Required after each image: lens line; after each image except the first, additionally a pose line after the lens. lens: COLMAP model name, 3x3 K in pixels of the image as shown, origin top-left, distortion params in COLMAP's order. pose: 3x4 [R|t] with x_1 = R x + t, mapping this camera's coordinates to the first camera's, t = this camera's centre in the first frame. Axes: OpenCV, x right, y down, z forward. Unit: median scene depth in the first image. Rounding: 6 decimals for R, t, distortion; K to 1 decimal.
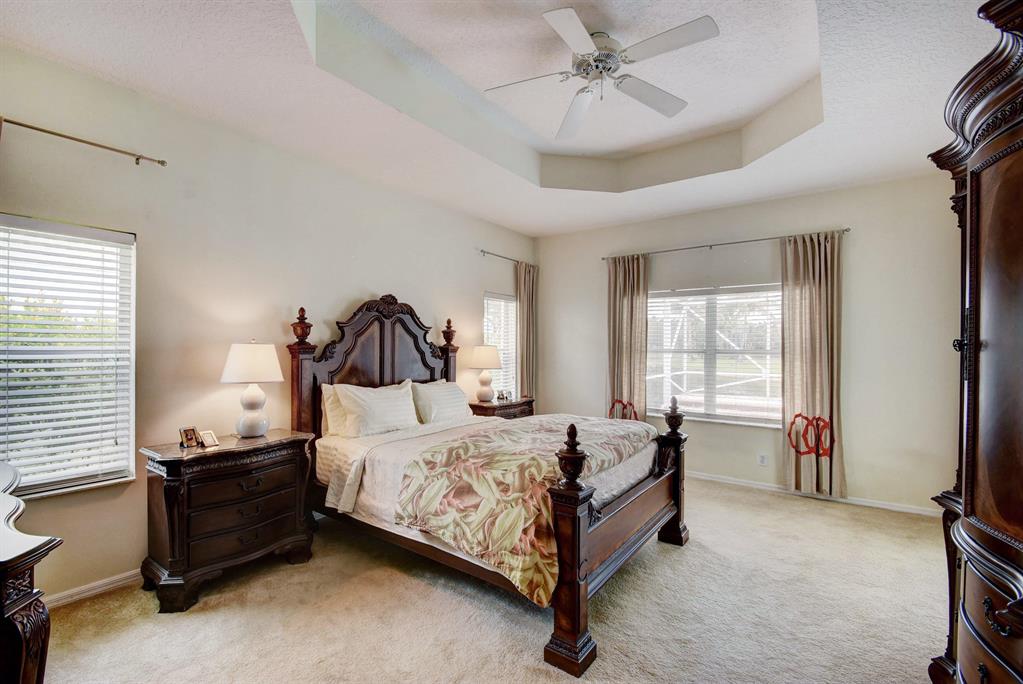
lens RADIAL K [[454.9, 0, 516.9], [0, 454.9, 345.9], [0, 0, 1]] dist [-0.013618, -0.003899]
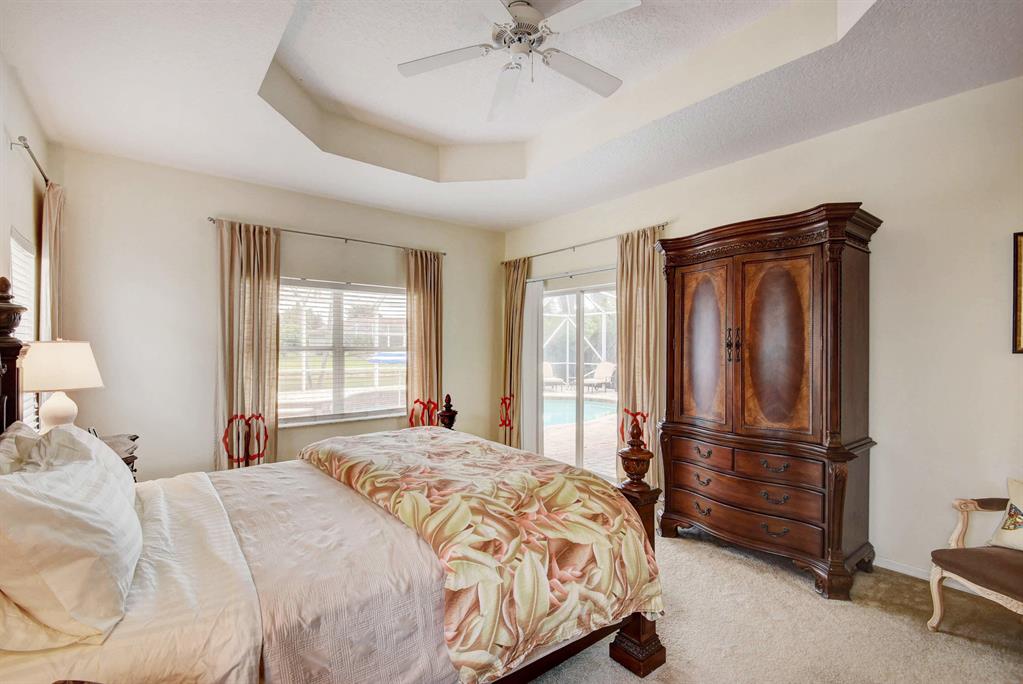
lens RADIAL K [[430.7, 0, 510.5], [0, 430.7, 346.6], [0, 0, 1]] dist [0.013795, 0.000111]
pose [[0.309604, -0.008604, 0.950827, -0.378281], [-0.003552, 0.999942, 0.010205, -0.003249], [-0.950859, -0.006537, 0.309555, 0.424328]]
